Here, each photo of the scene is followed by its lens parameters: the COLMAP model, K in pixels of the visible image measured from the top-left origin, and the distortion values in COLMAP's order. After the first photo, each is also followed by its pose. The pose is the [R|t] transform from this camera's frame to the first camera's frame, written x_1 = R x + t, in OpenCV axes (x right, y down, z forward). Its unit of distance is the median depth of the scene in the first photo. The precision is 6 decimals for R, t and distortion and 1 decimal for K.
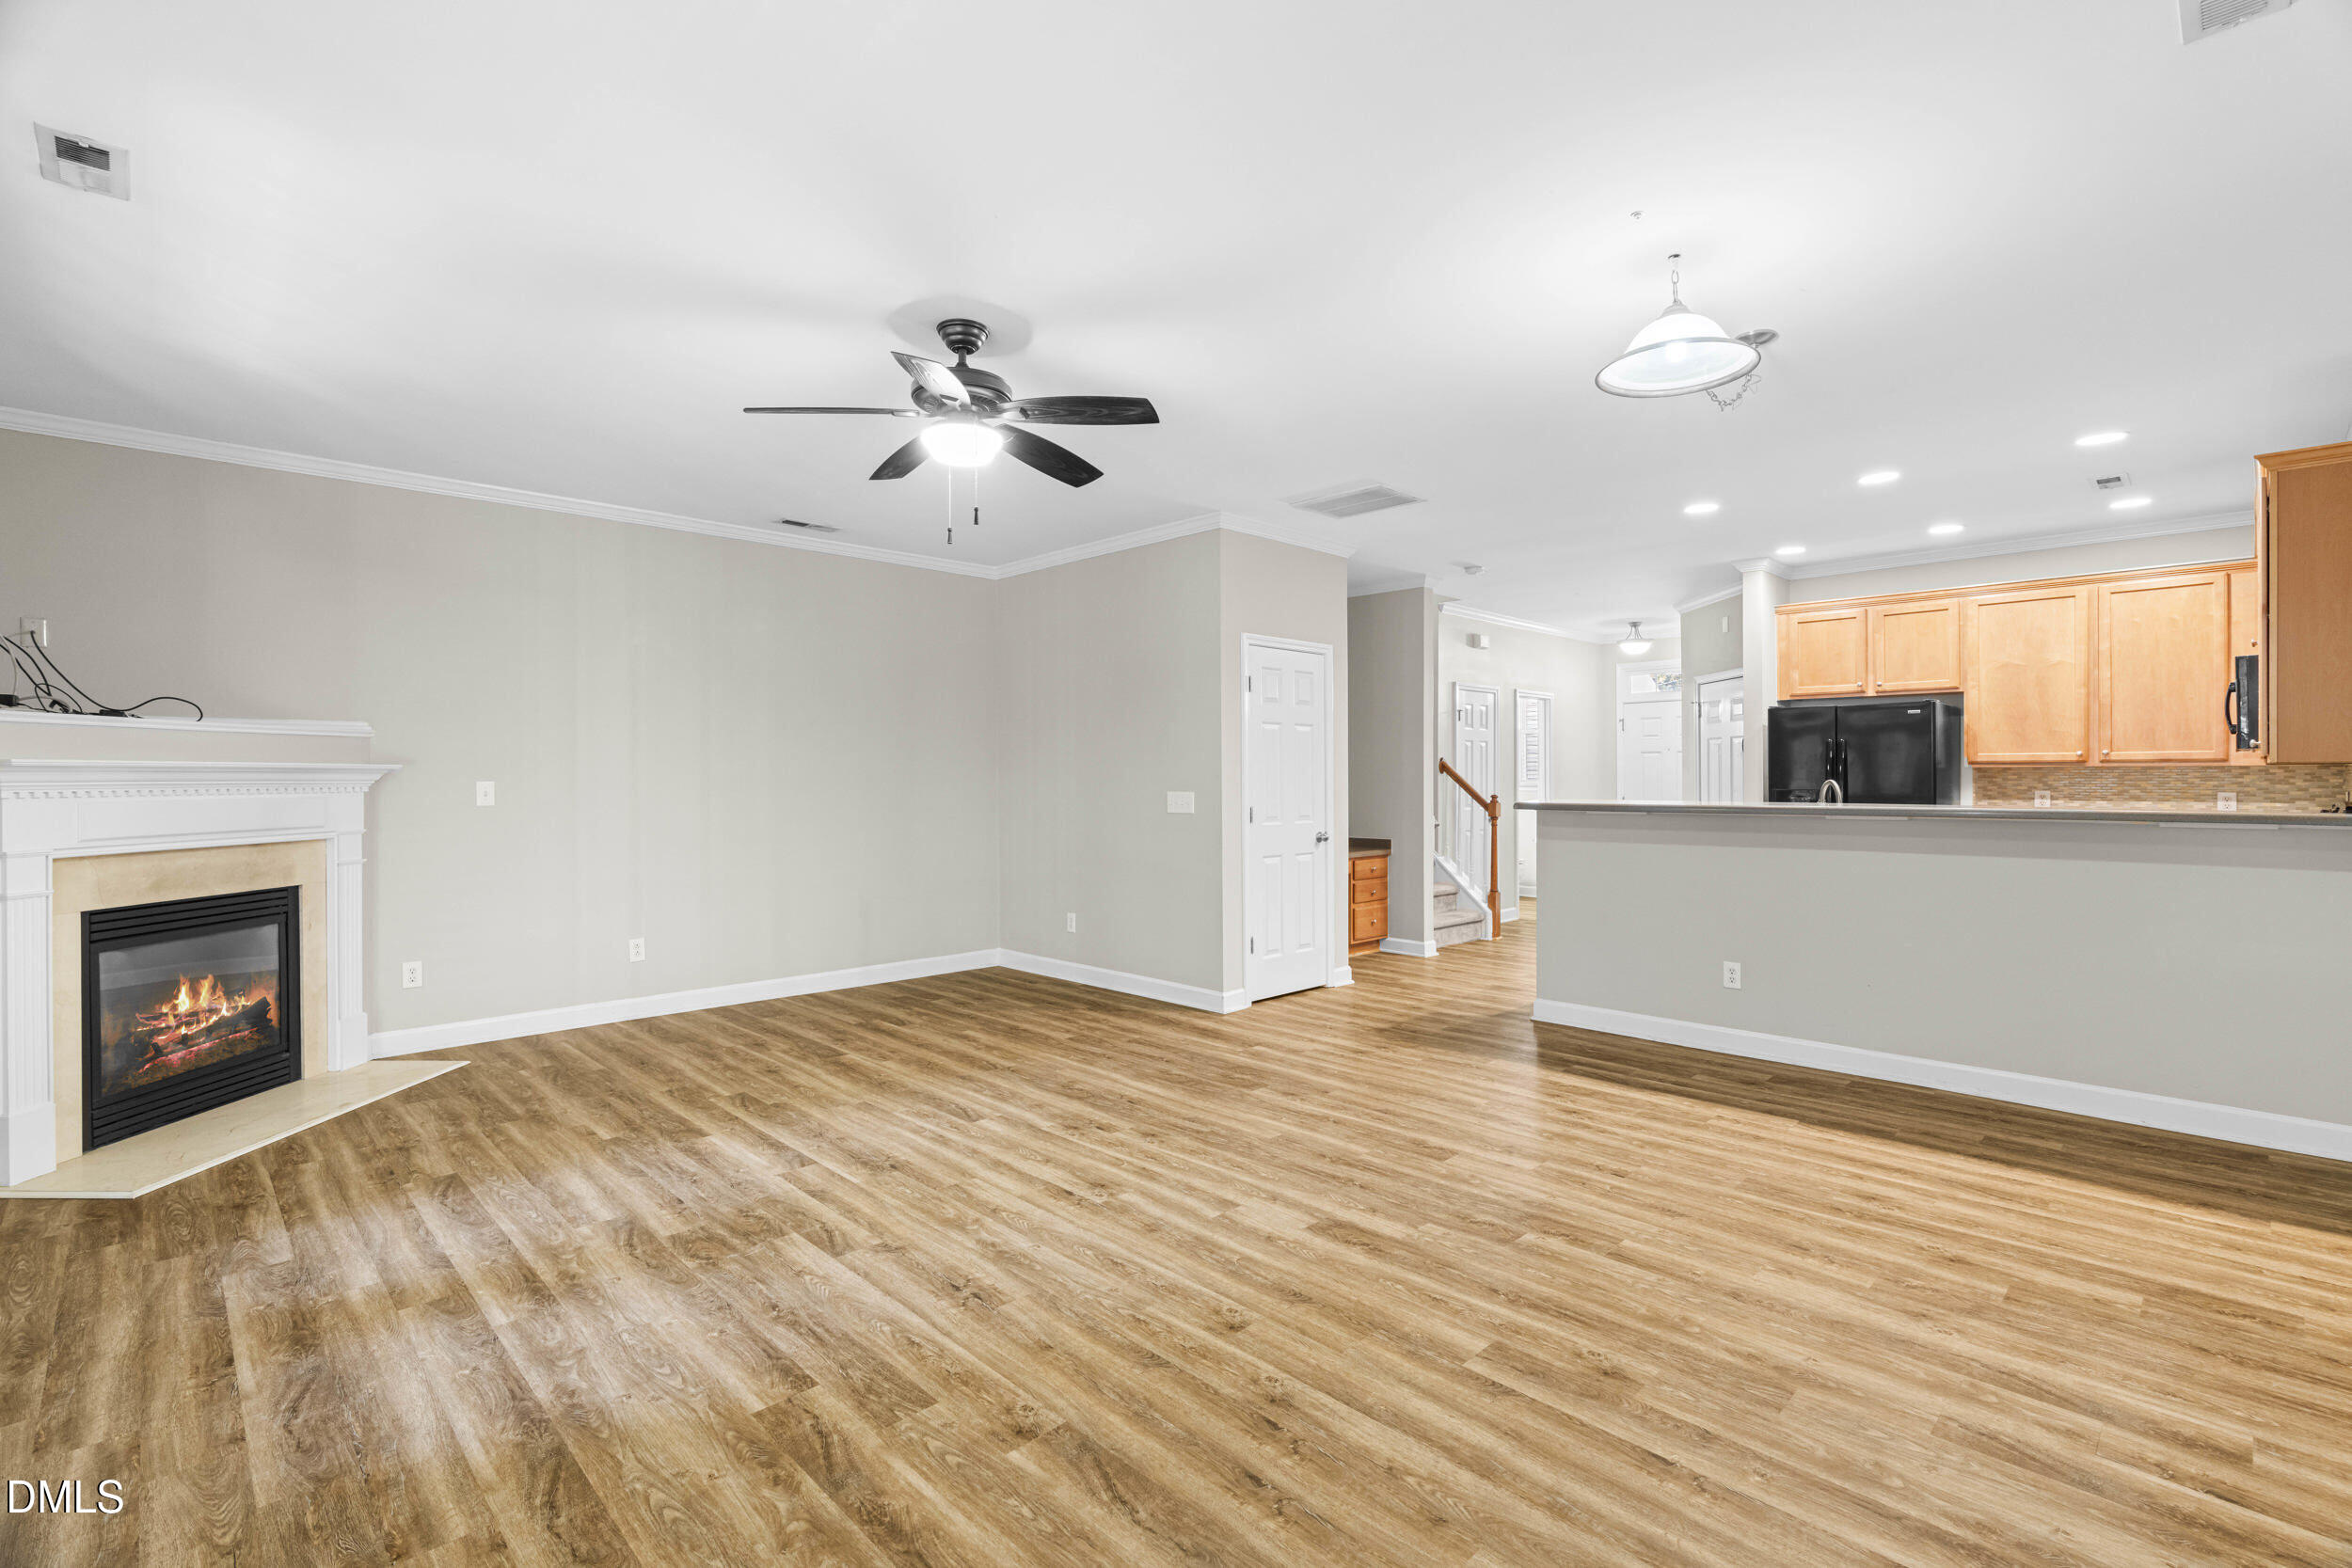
lens RADIAL K [[1068.4, 0, 1169.7], [0, 1068.4, 770.1], [0, 0, 1]] dist [-0.002134, -0.000088]
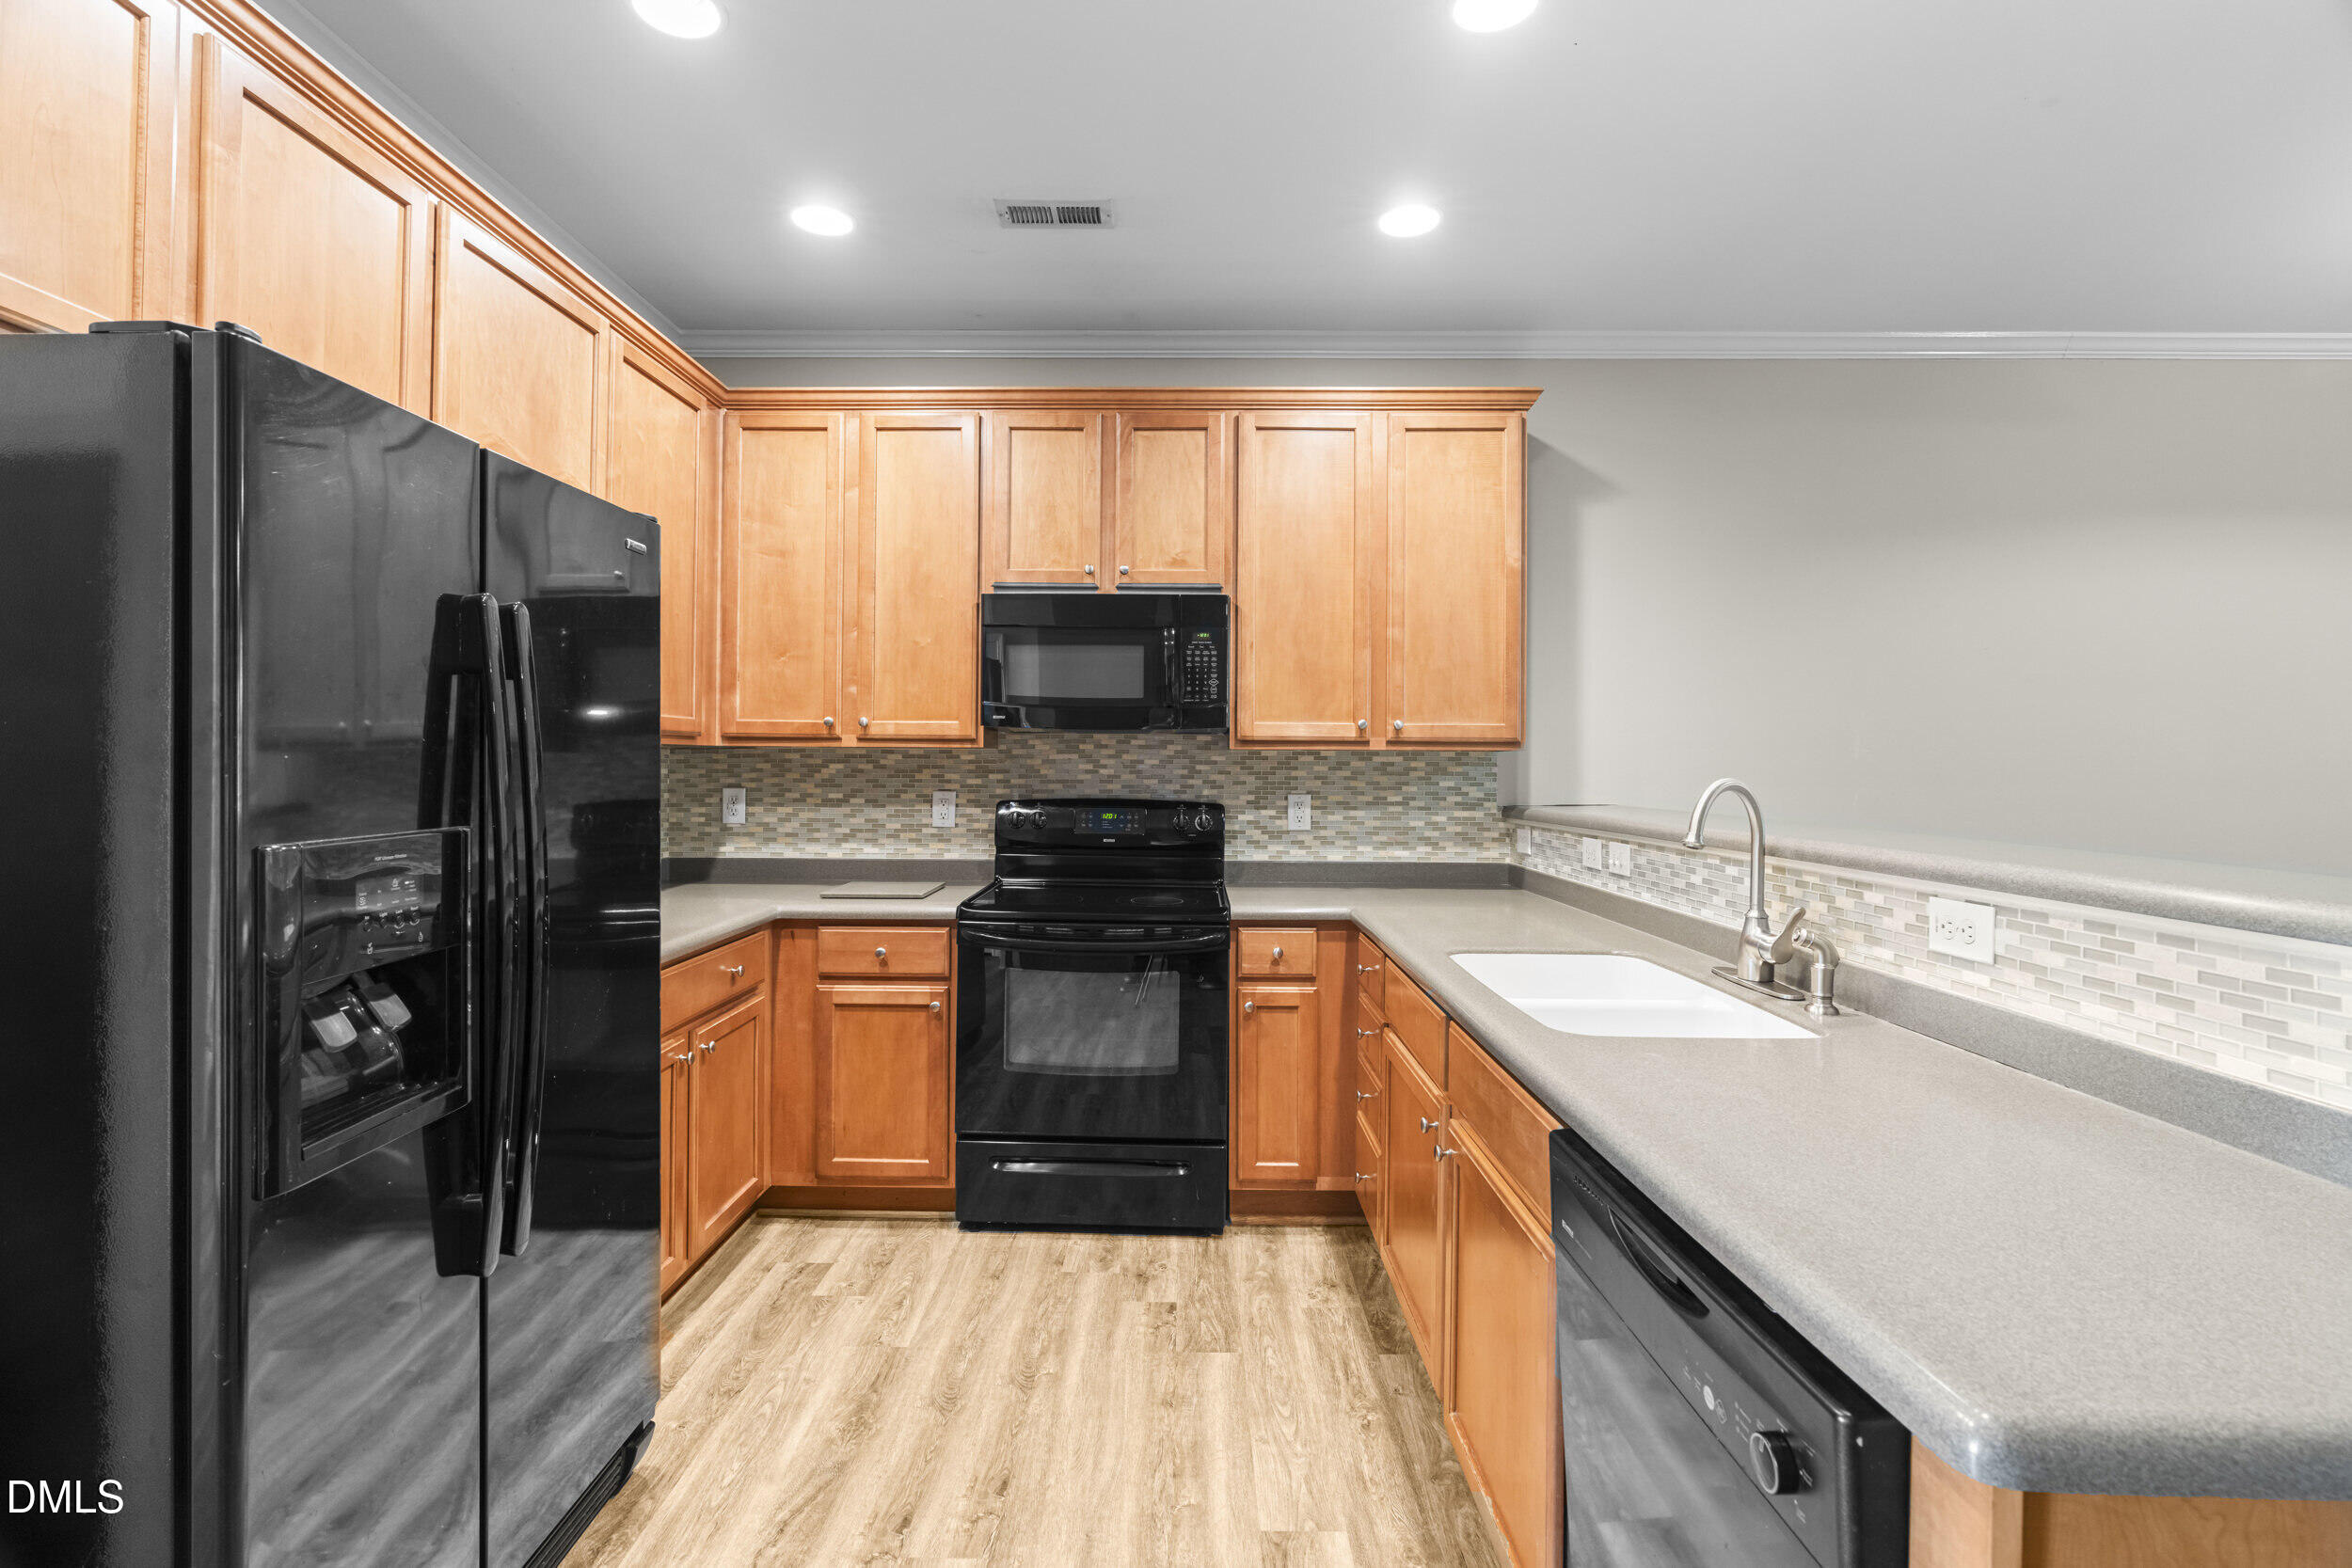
lens RADIAL K [[1077.8, 0, 1167.6], [0, 1077.8, 764.0], [0, 0, 1]] dist [-0.004952, 0.000253]
pose [[-0.701978, 0.000937, 0.712198, 0.264621], [-0.006440, 0.999950, -0.007663, 0.005465], [-0.712170, -0.009966, -0.701937, 0.805247]]
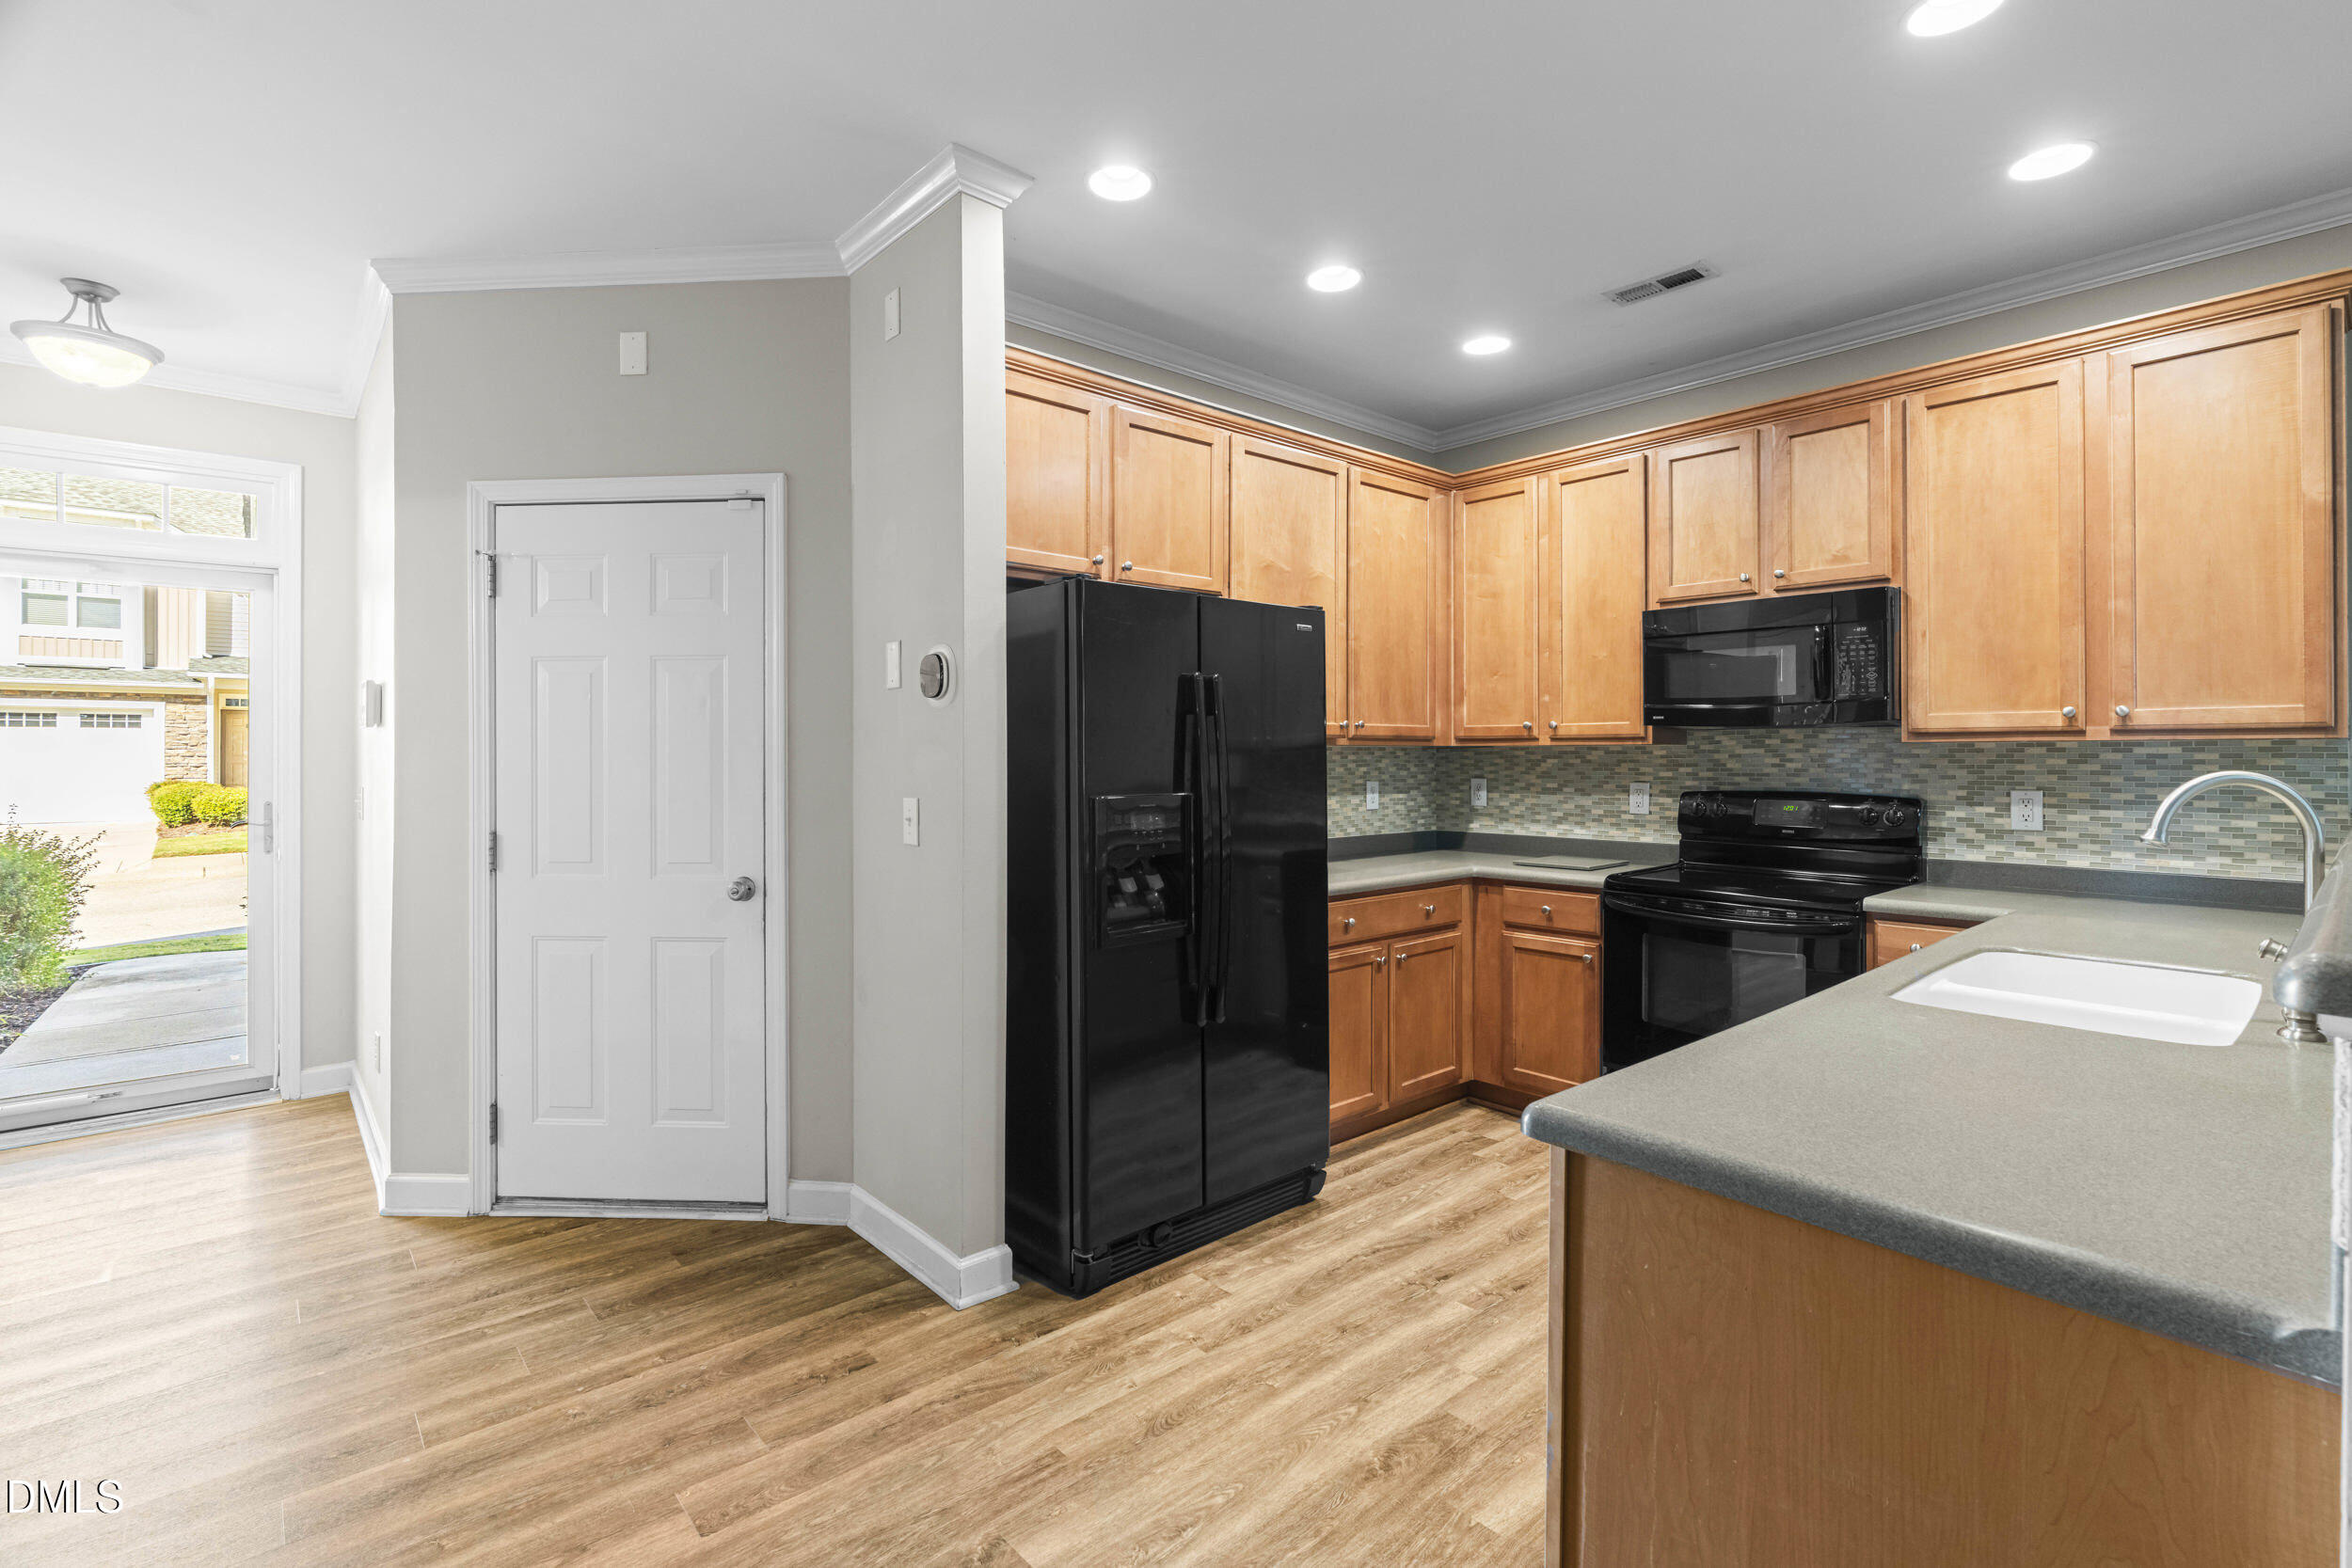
lens RADIAL K [[1068.4, 0, 1169.7], [0, 1068.4, 770.1], [0, 0, 1]] dist [-0.002134, -0.000088]
pose [[0.060409, -0.007188, 0.998148, 0.154462], [-0.005187, 0.999958, 0.007515, 0.005361], [-0.998160, -0.005631, 0.060369, 0.759189]]
